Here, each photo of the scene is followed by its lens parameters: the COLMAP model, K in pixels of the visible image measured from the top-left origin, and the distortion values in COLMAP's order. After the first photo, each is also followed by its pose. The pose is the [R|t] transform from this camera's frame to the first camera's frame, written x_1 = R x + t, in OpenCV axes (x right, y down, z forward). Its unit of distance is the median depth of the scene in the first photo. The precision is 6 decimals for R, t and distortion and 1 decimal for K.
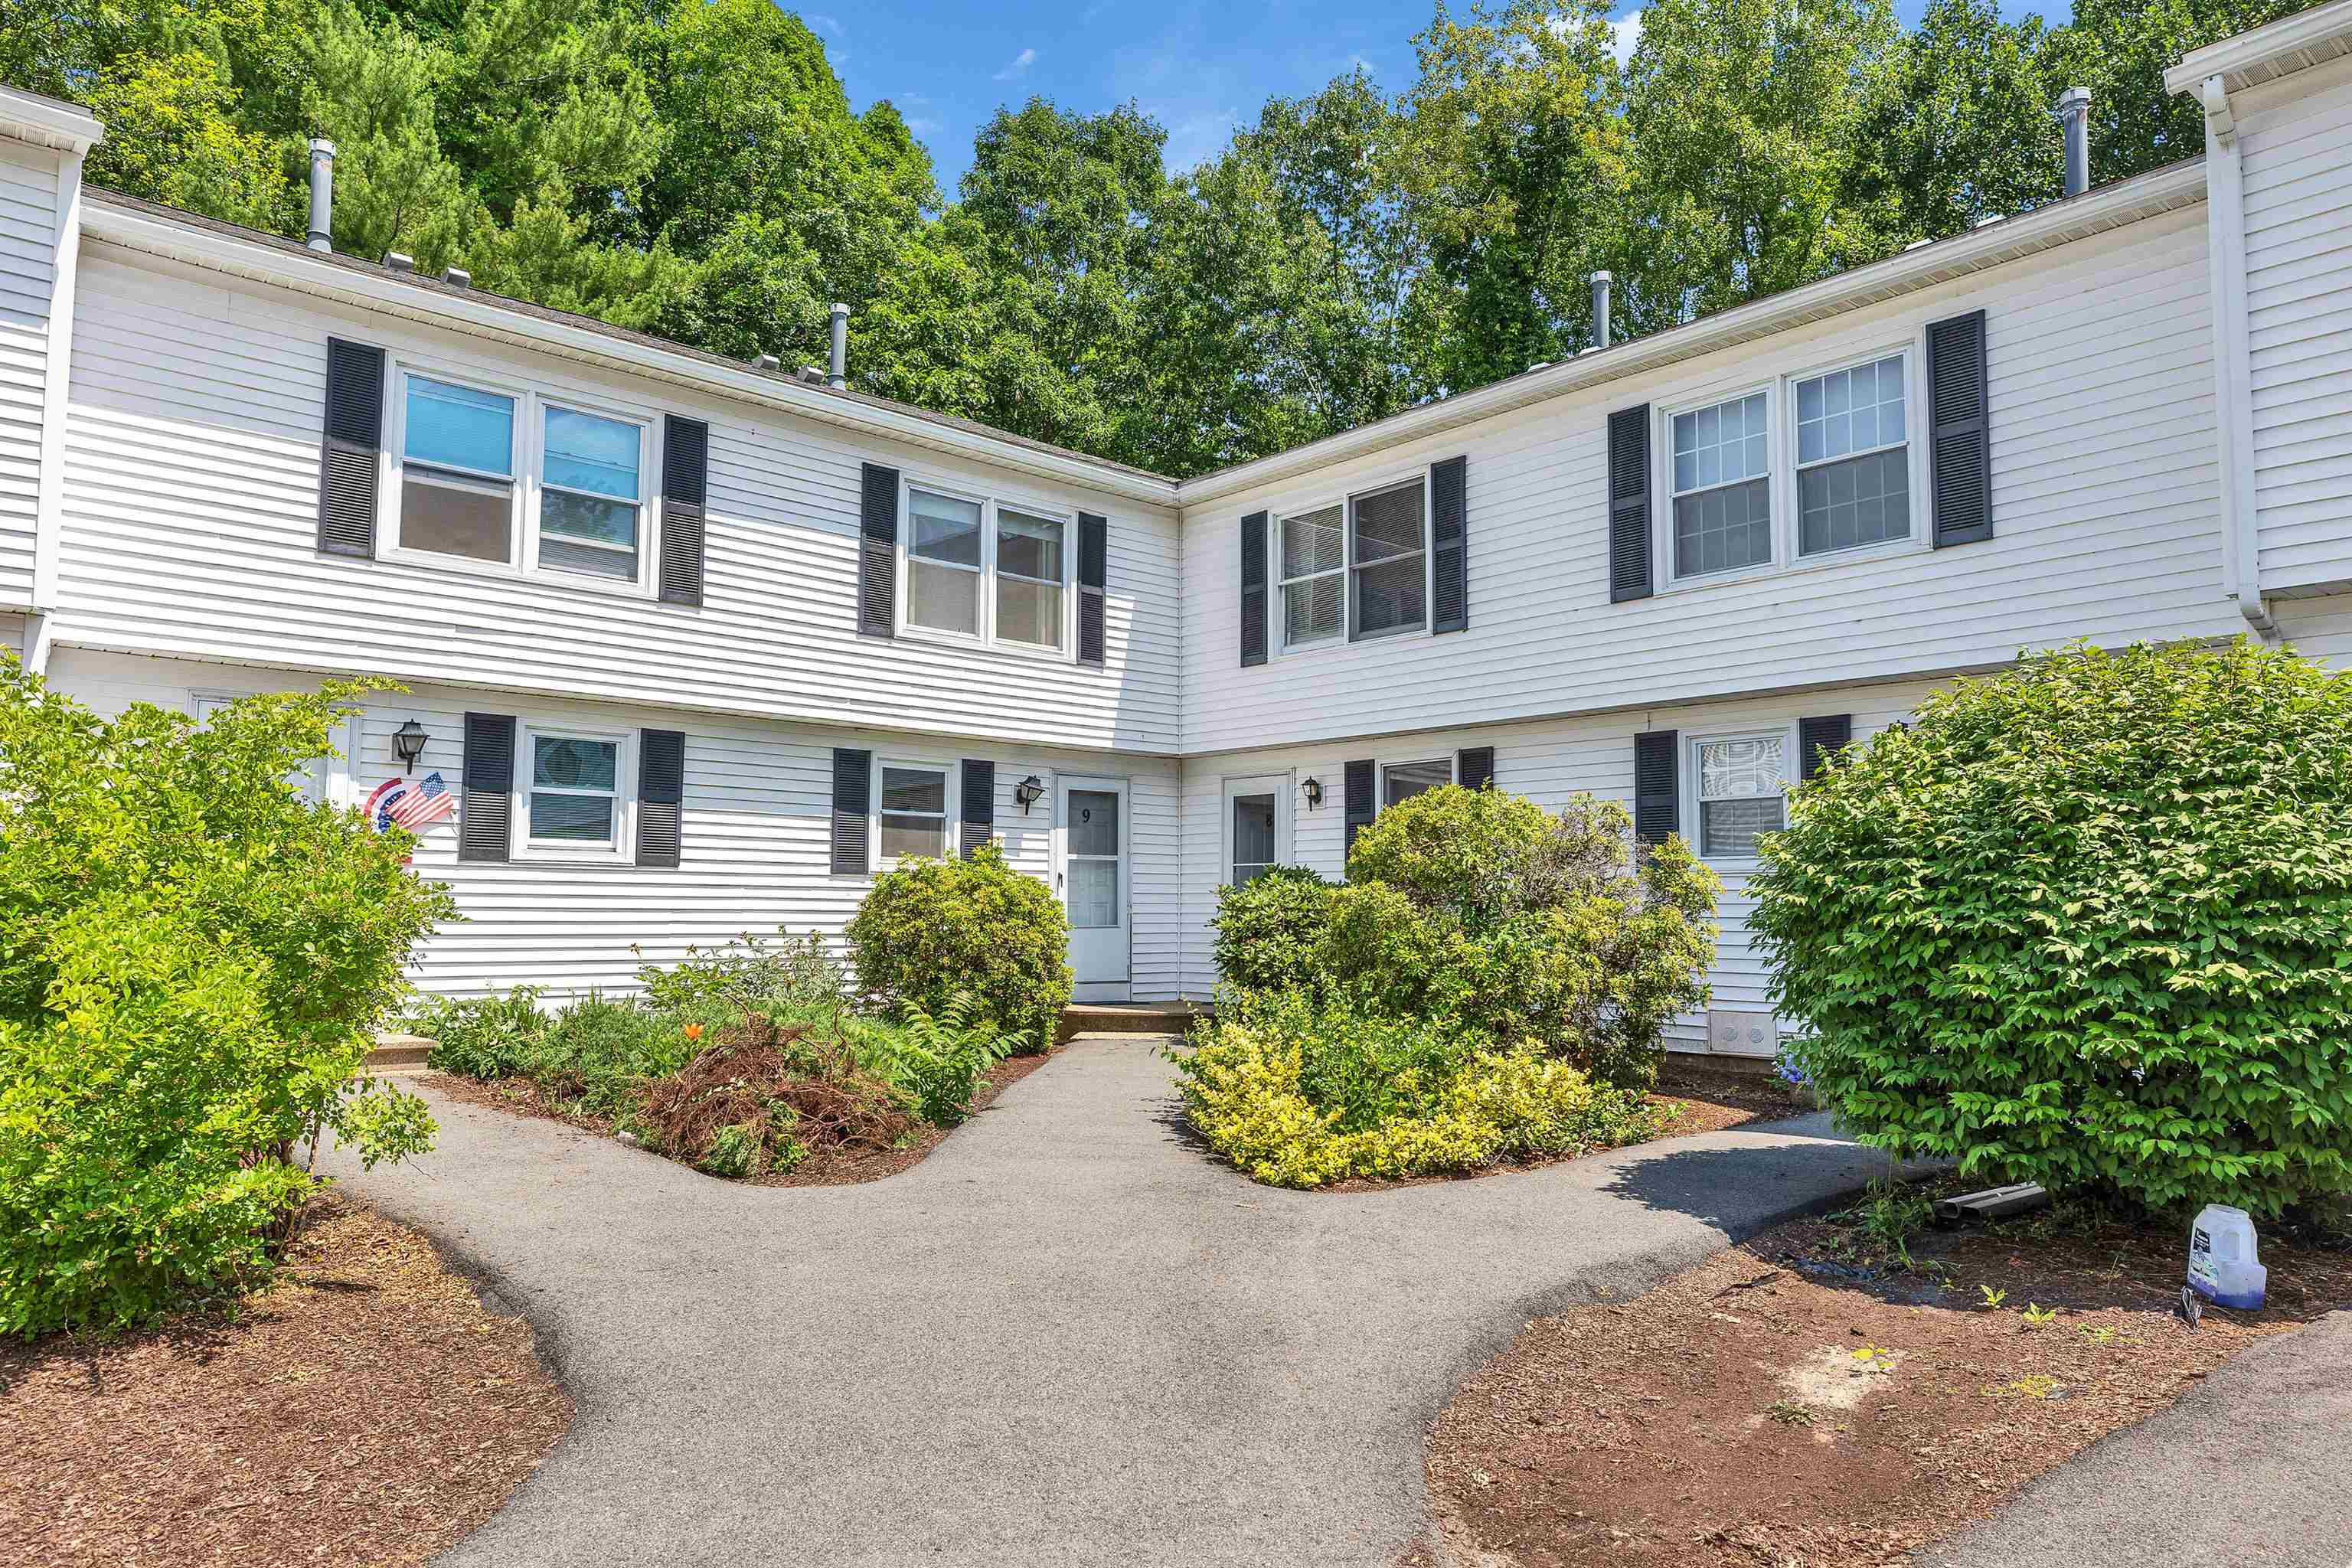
lens RADIAL K [[1490.0, 0, 1176.0], [0, 1490.0, 784.0], [0, 0, 1]] dist [-0.000732, -0.000033]
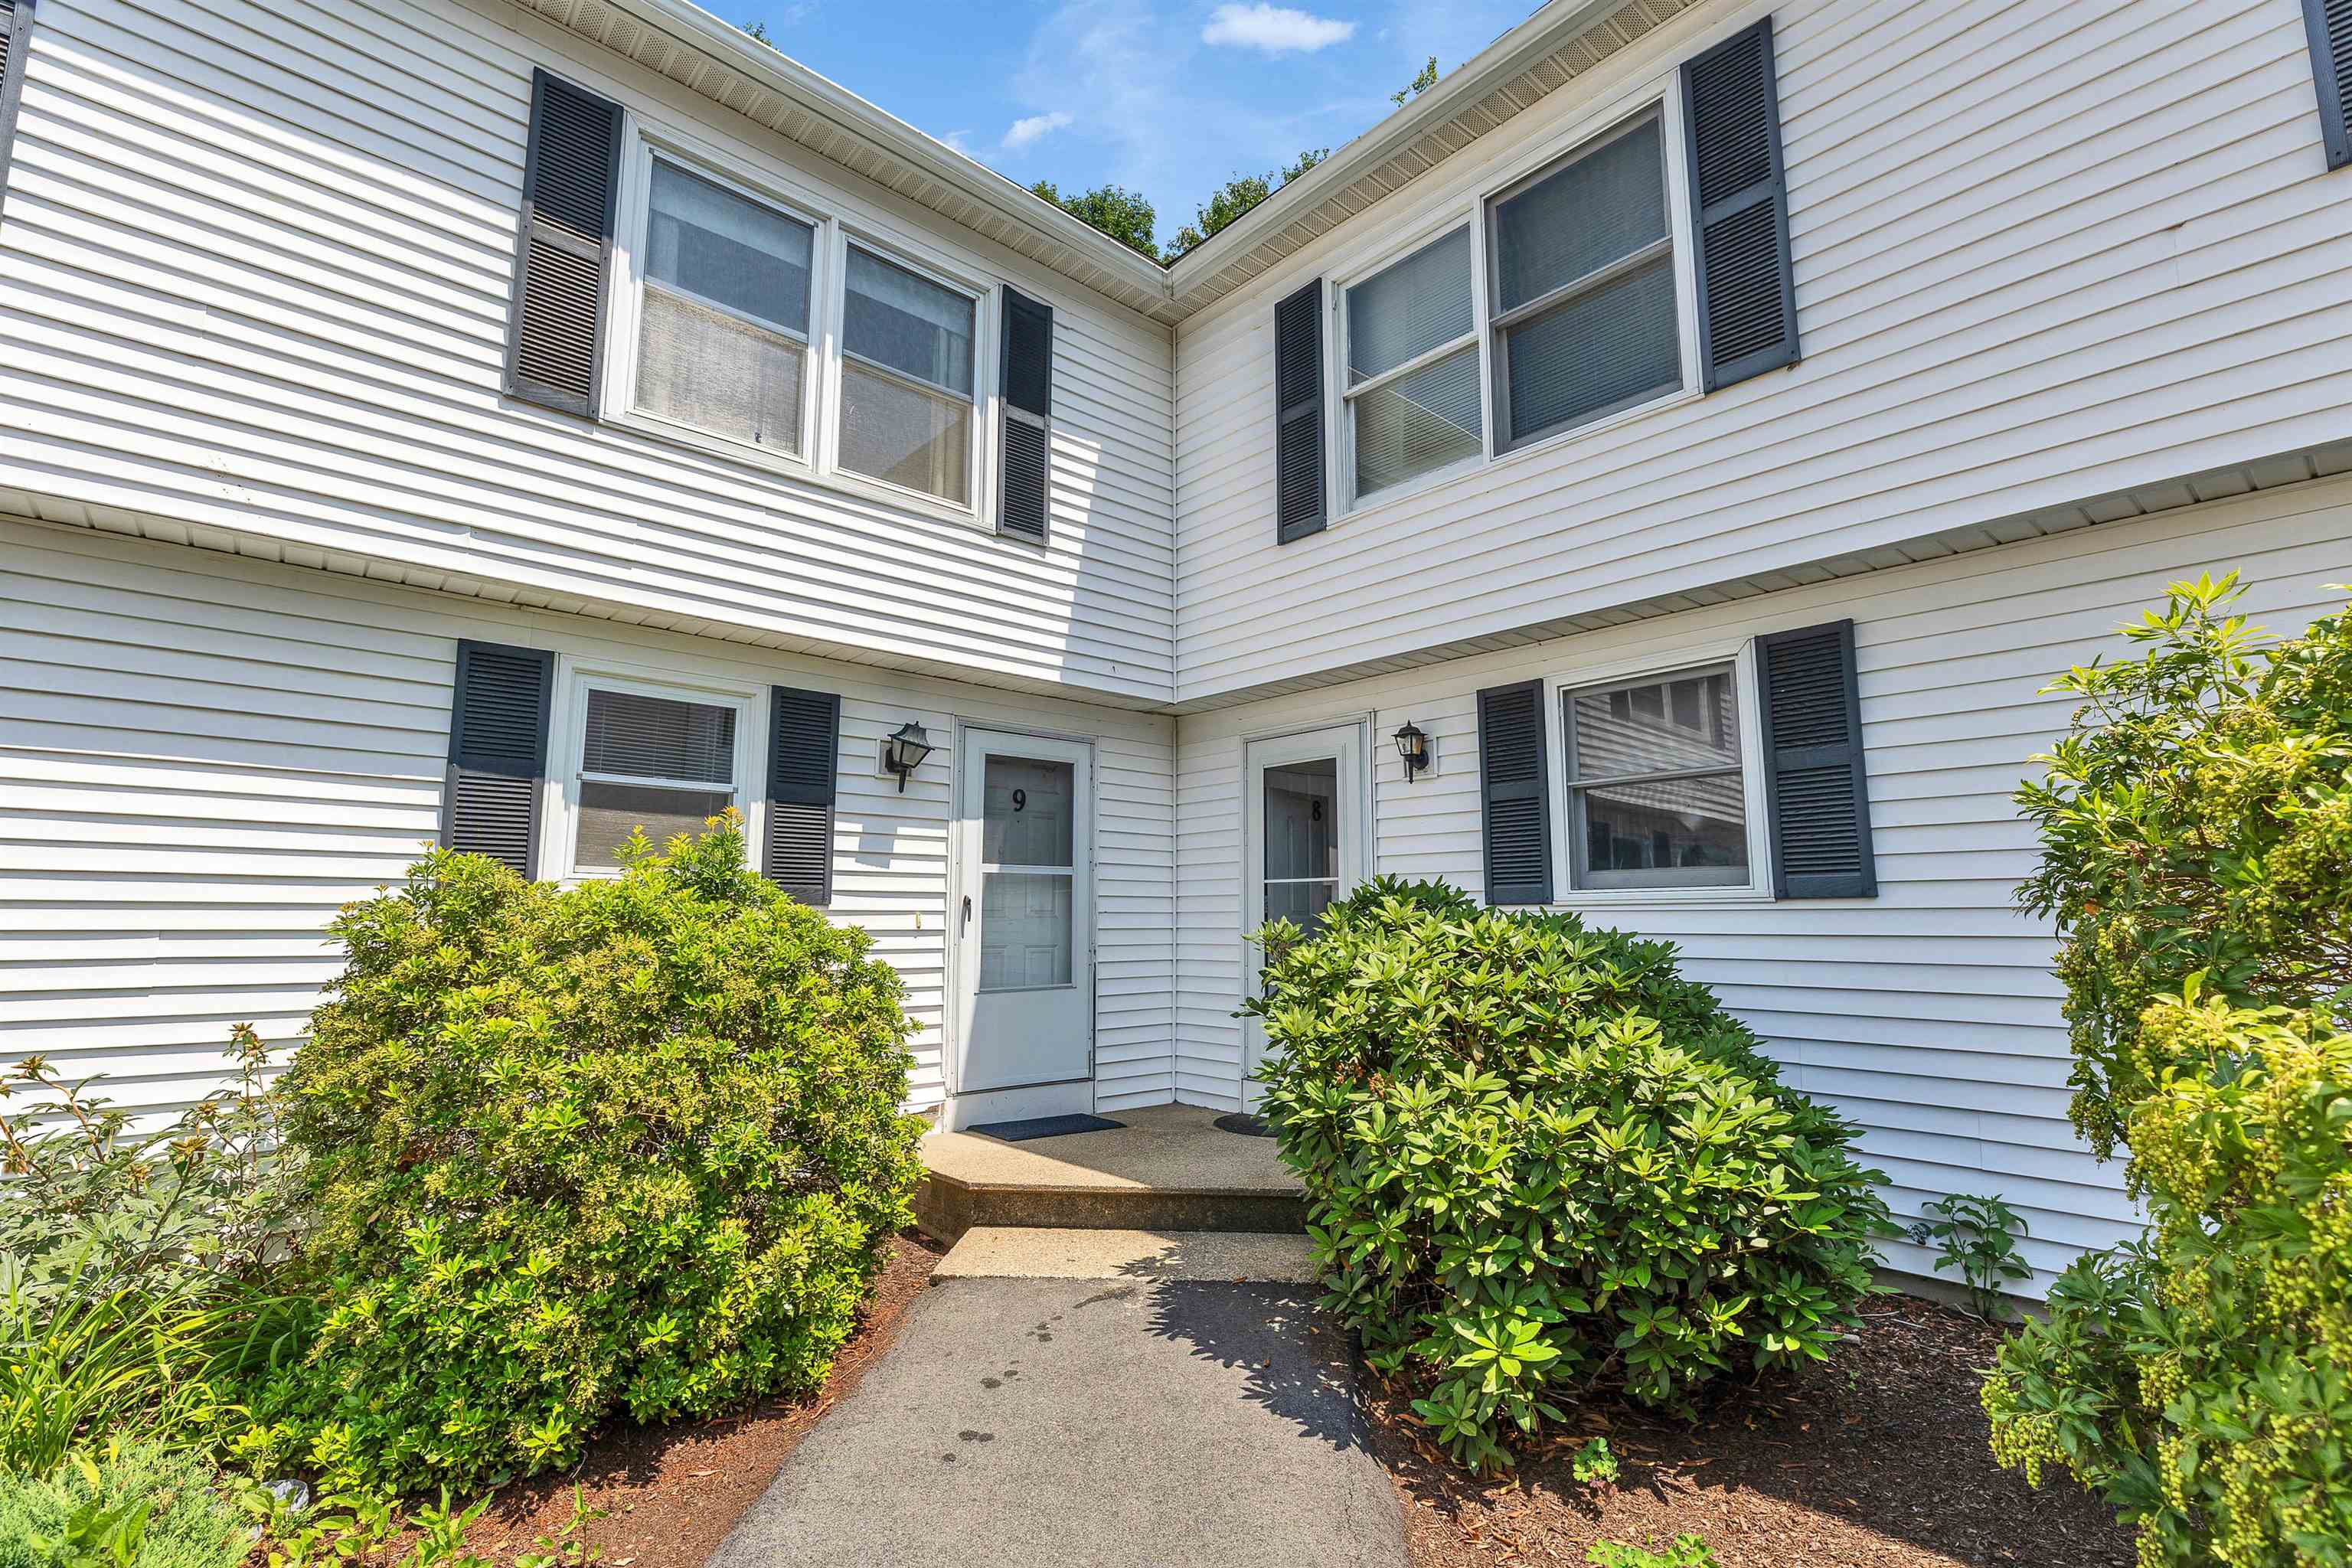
lens RADIAL K [[1057.0, 0, 1177.5], [0, 1057.0, 776.4], [0, 0, 1]] dist [0.009136, -0.000618]
pose [[0.999968, -0.001803, 0.007815, 0.000516], [0.002203, 0.998674, -0.051424, 0.035320], [-0.007712, 0.051440, 0.998646, 0.601267]]
